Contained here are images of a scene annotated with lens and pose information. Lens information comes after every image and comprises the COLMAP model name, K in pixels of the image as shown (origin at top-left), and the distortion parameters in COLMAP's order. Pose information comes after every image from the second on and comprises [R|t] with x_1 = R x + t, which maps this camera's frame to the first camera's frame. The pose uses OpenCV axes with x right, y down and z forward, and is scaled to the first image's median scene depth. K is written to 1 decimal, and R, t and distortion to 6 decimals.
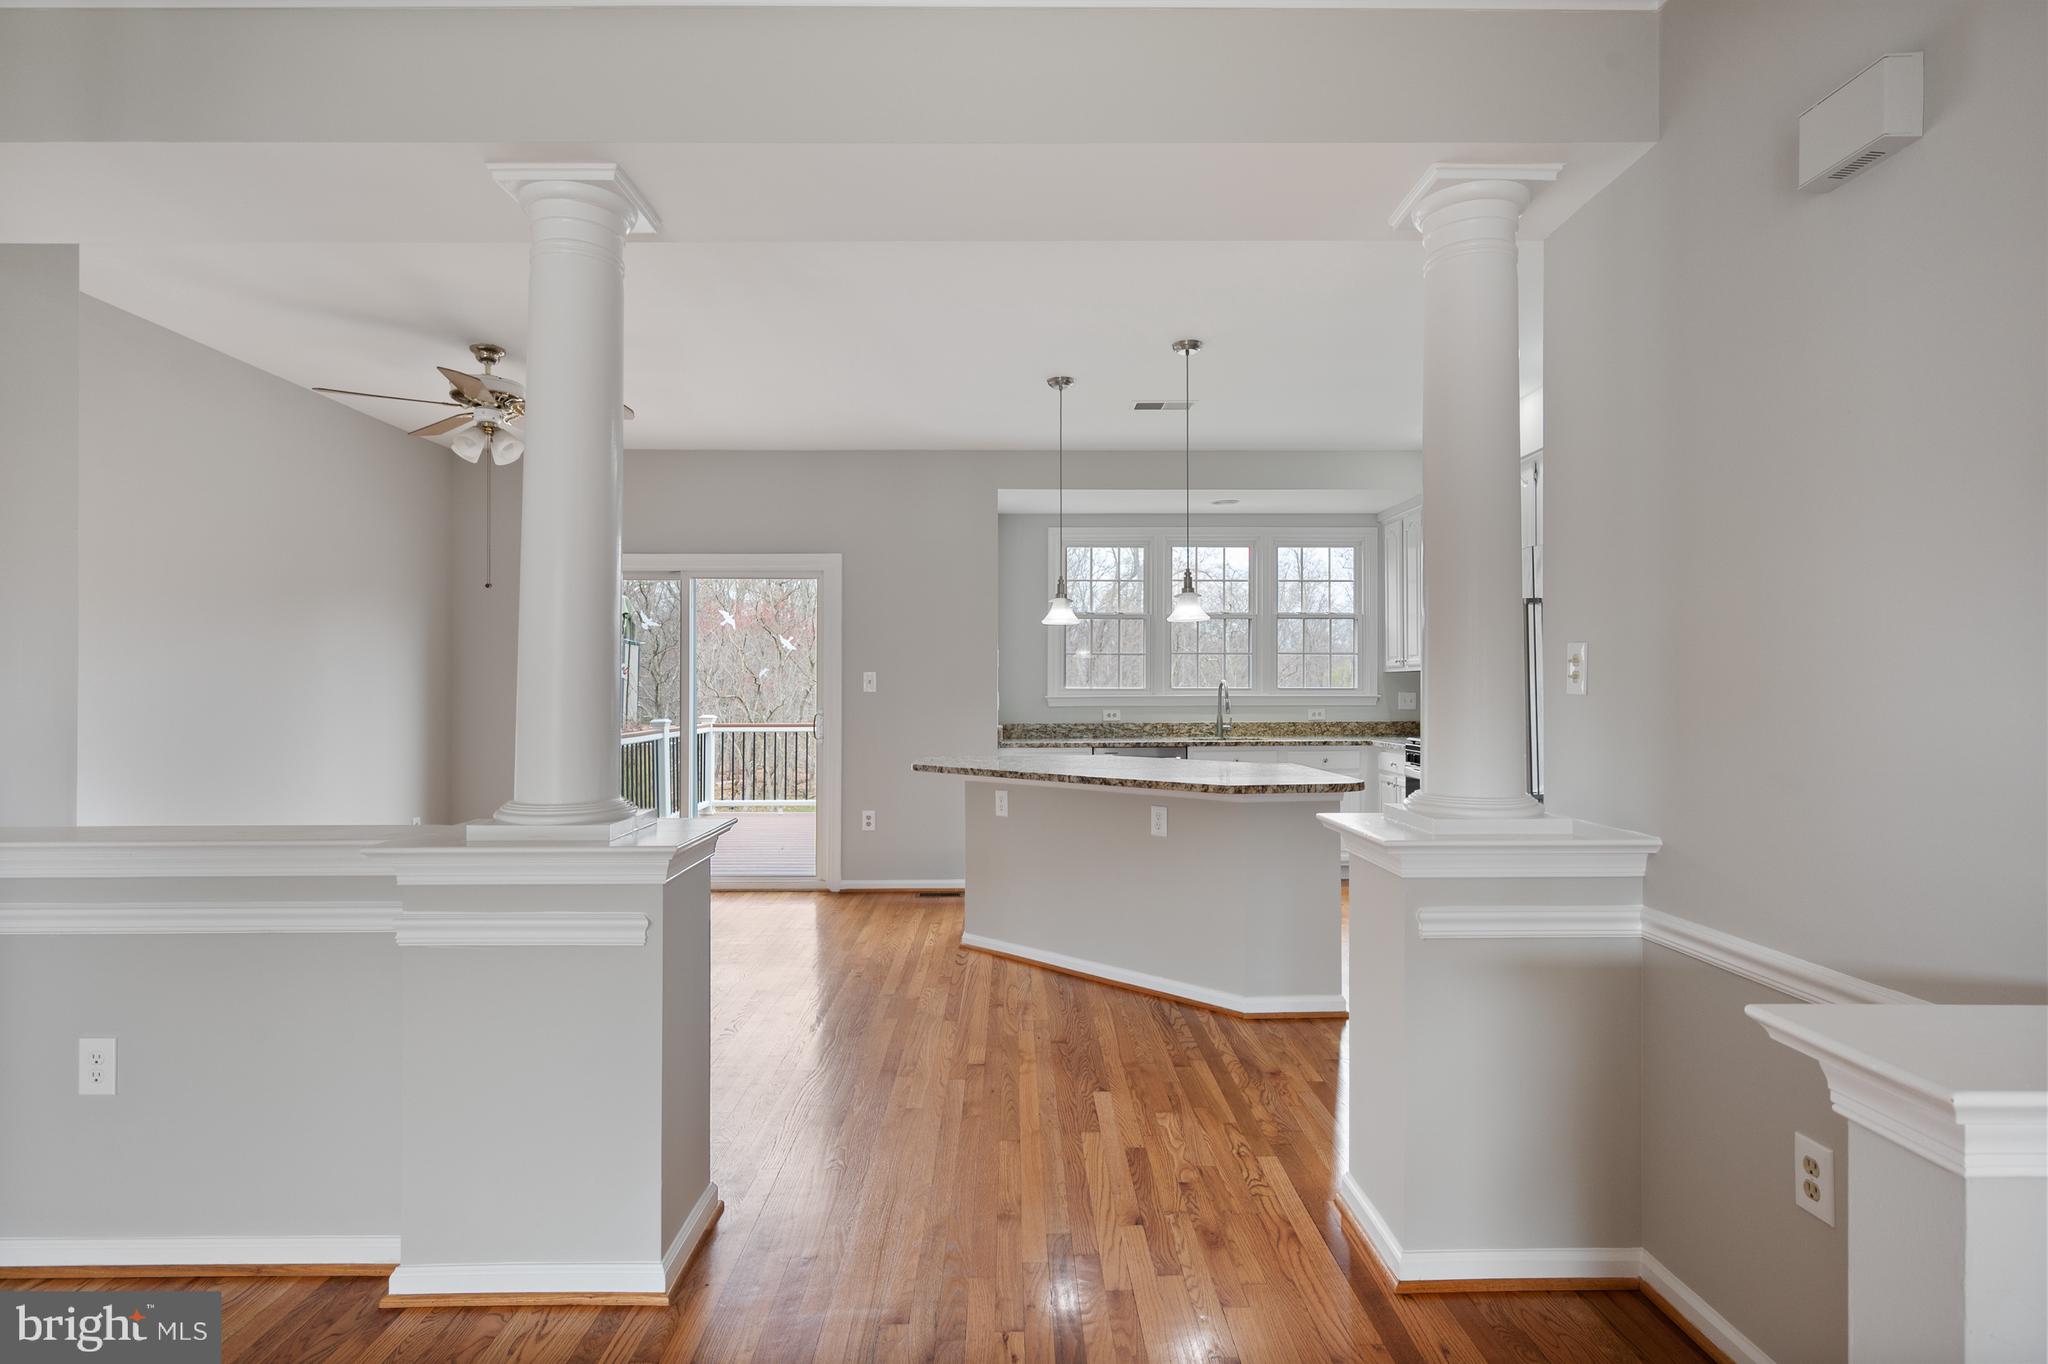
lens RADIAL K [[1028.6, 0, 1031.9], [0, 1028.6, 684.4], [0, 0, 1]] dist [0.000700, 0.000413]
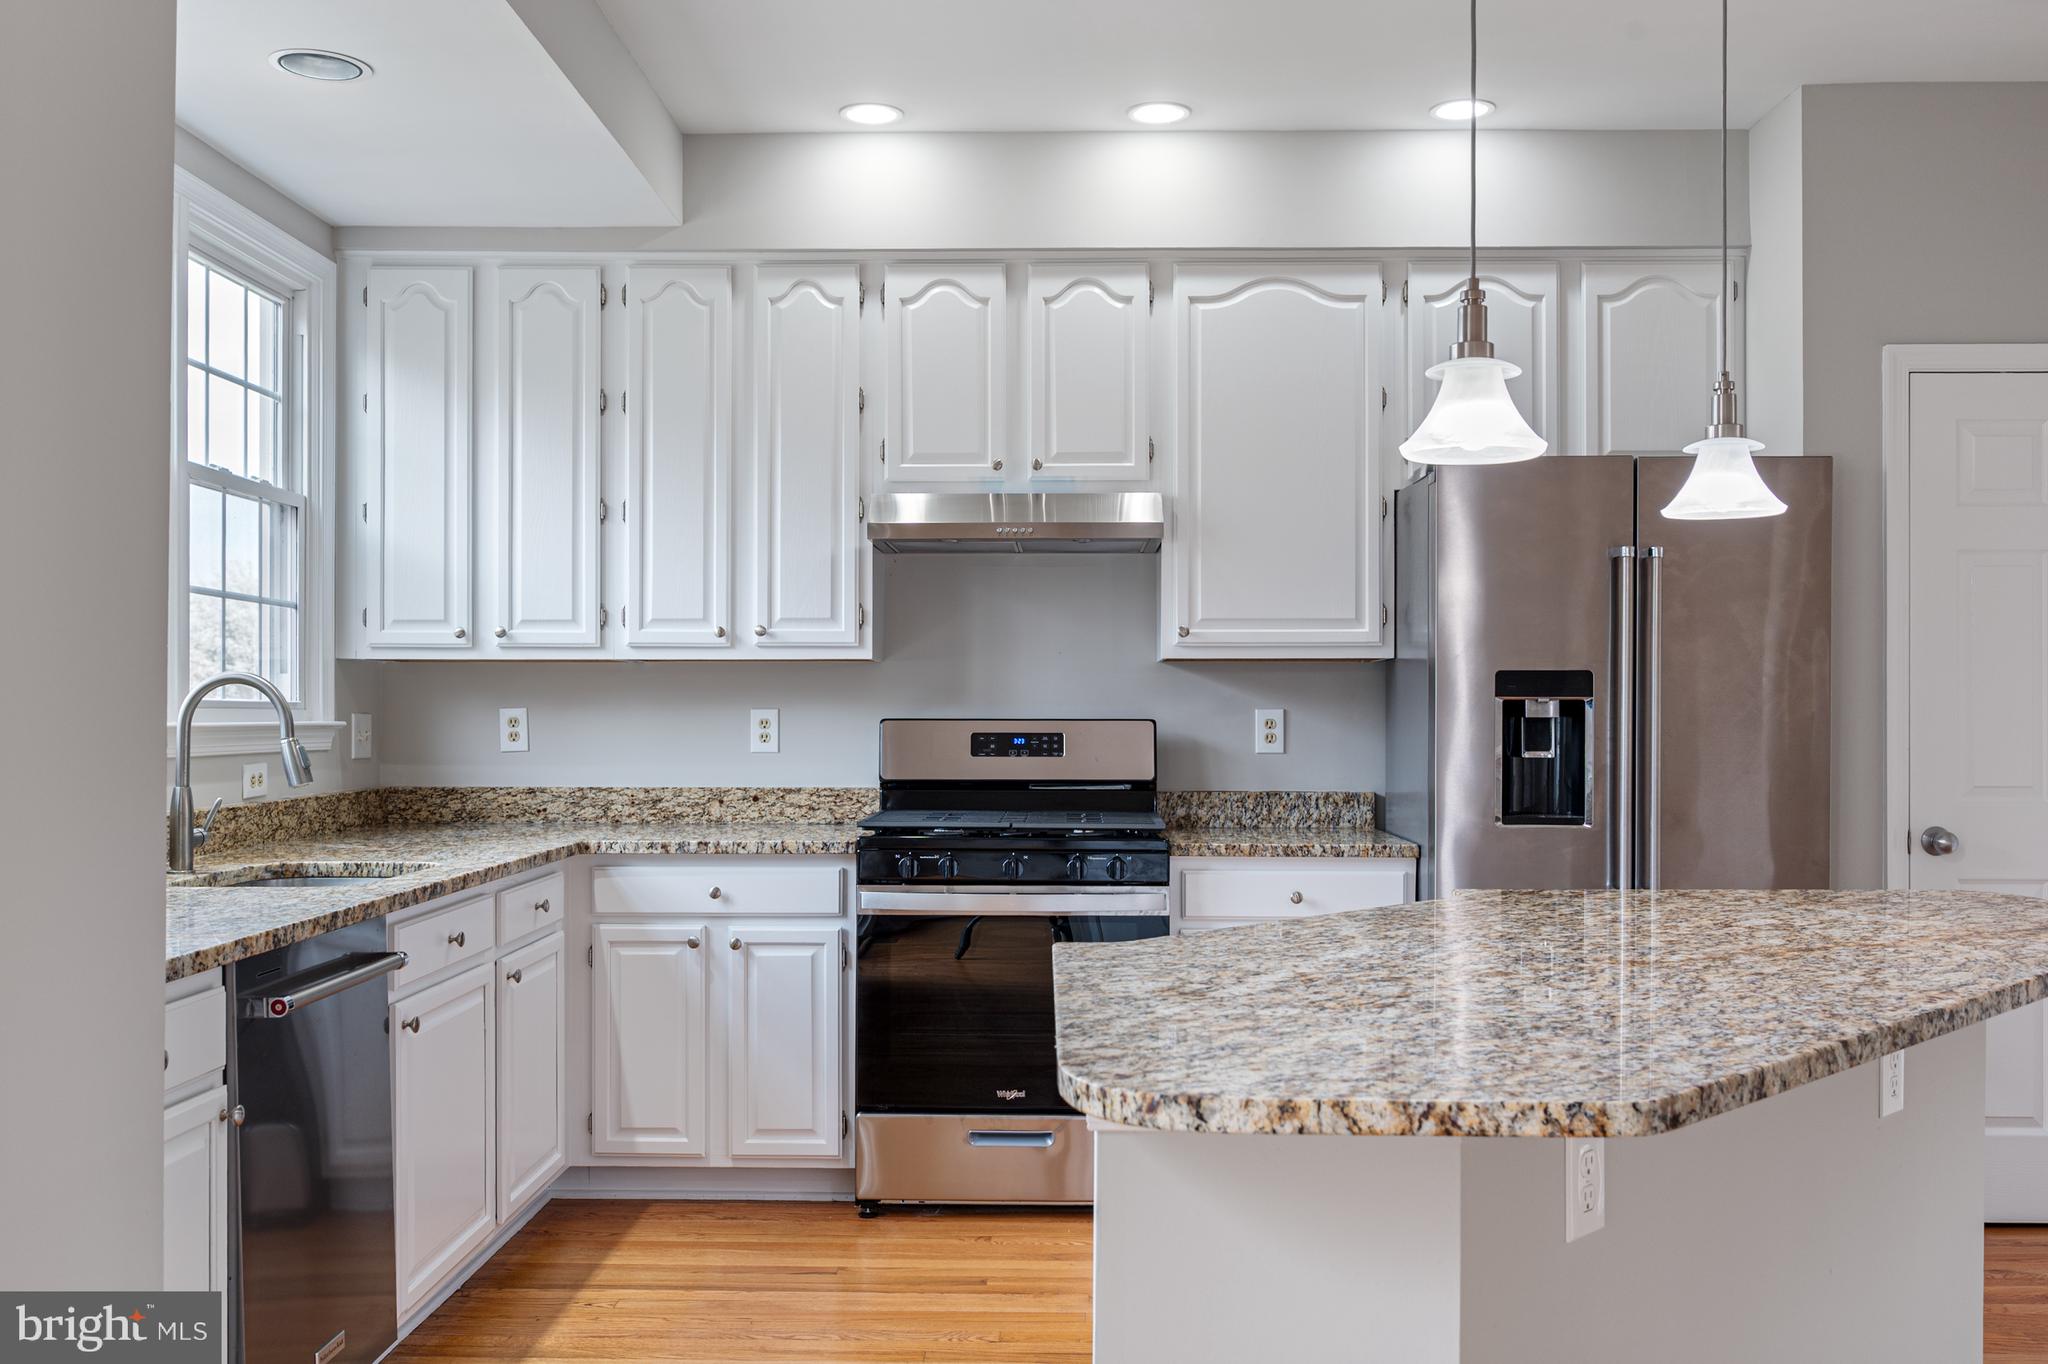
lens RADIAL K [[1827.2, 0, 1021.8], [0, 1827.2, 705.6], [0, 0, 1]] dist [0.000120, 0.000524]
pose [[0.036179, 0.003383, 0.999340, -0.345644], [-0.006749, 0.999972, -0.003141, 0.005916], [-0.999323, -0.006631, 0.036200, 0.844937]]
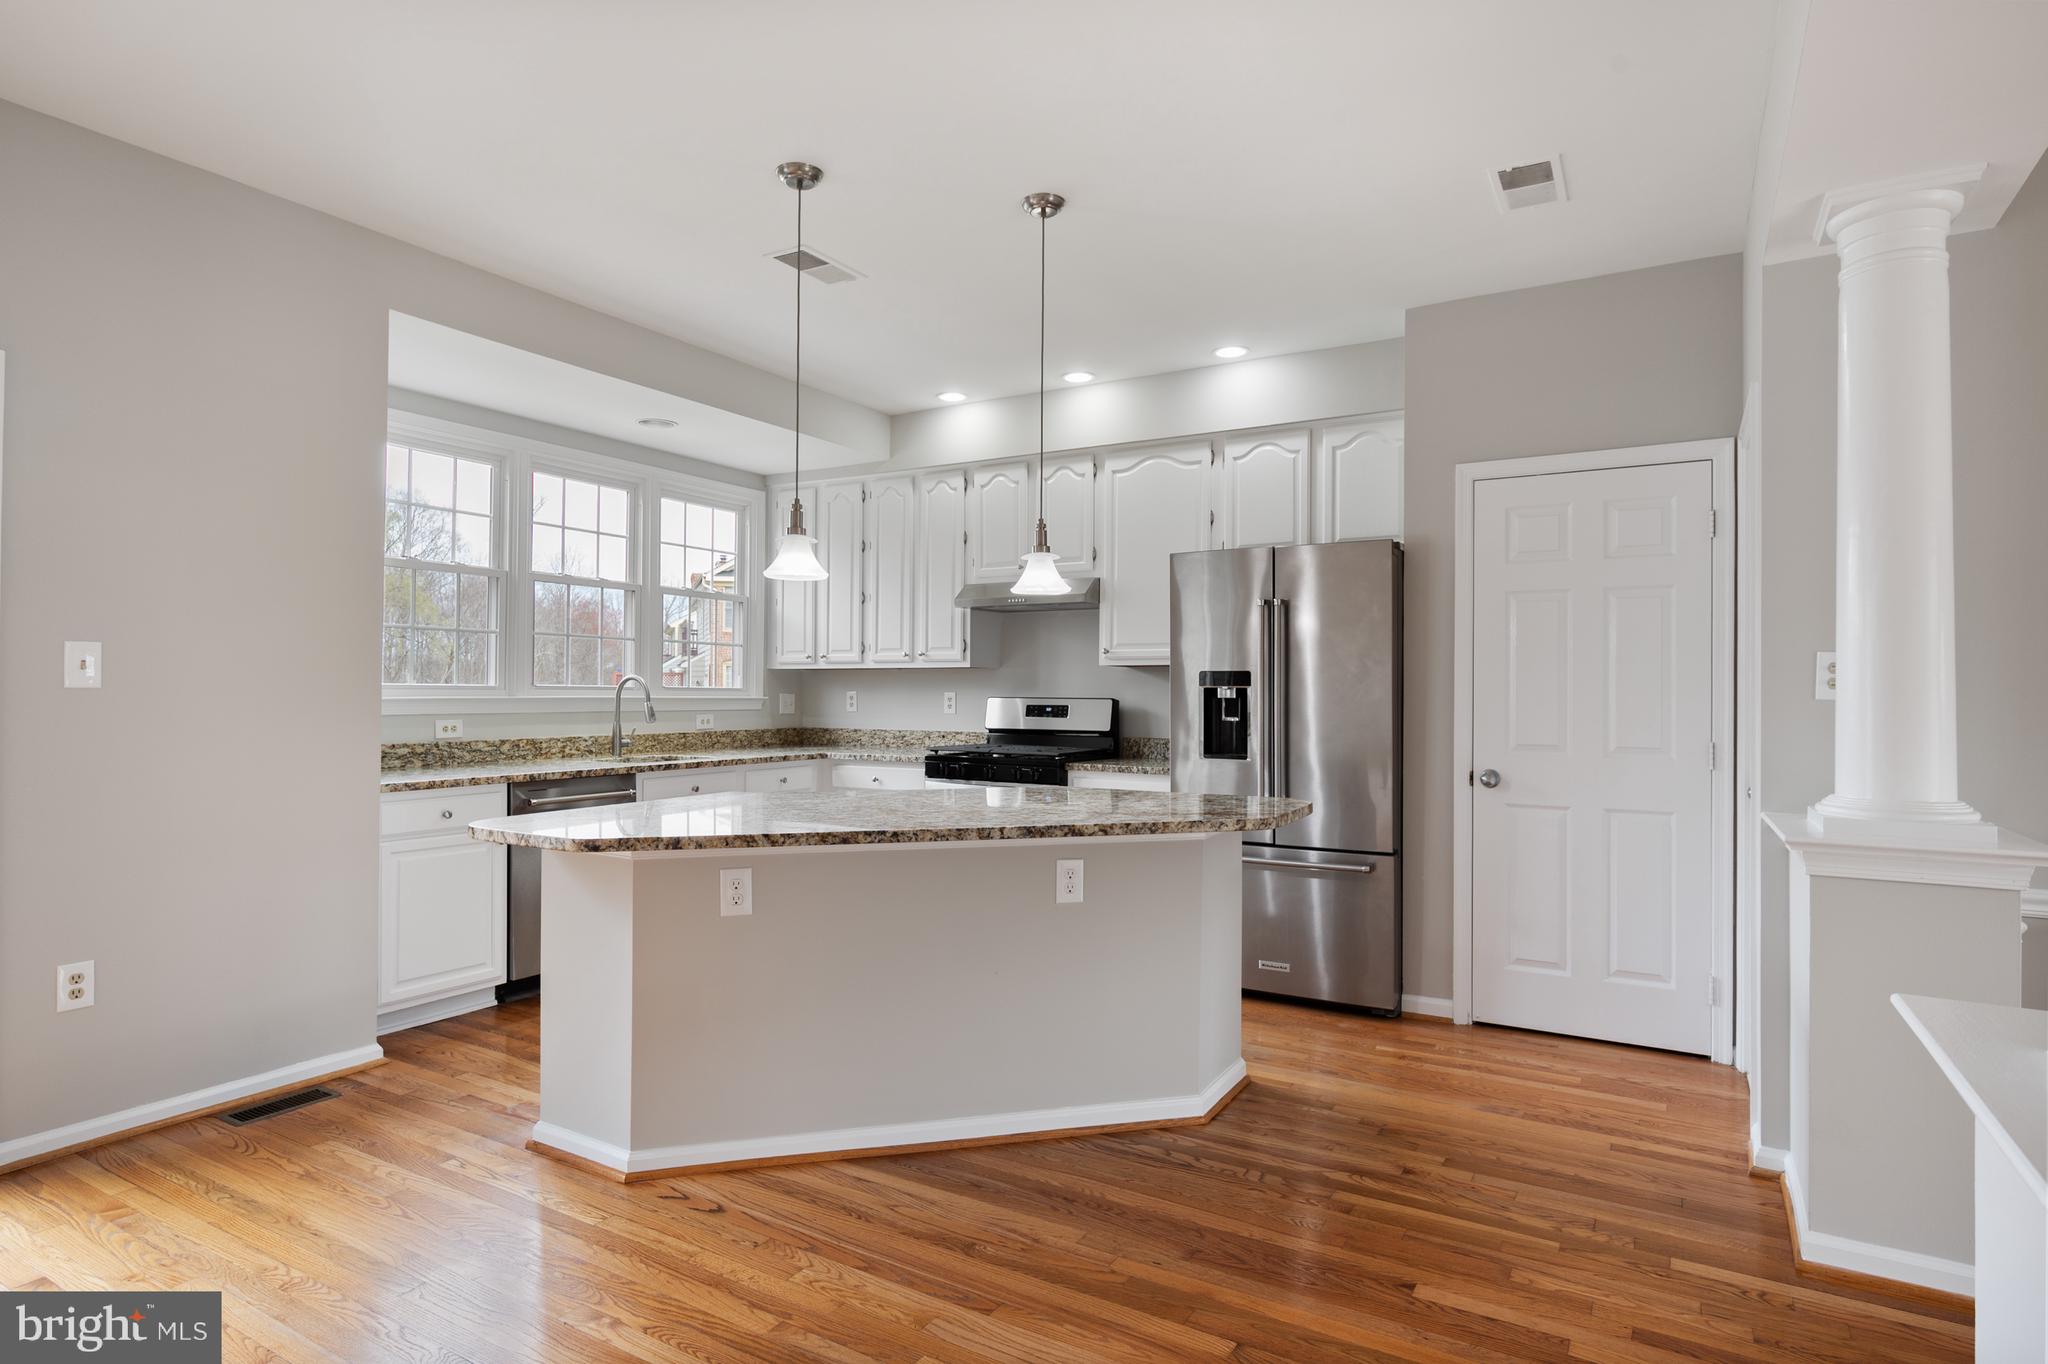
lens RADIAL K [[1097.5, 0, 997.3], [0, 1097.5, 684.7], [0, 0, 1]] dist [-0.000950, 0.000051]
pose [[0.530612, 0.011091, 0.847542, -0.346569], [-0.011426, 0.999917, -0.005931, 0.004221], [-0.847537, -0.006537, 0.530695, 0.429766]]
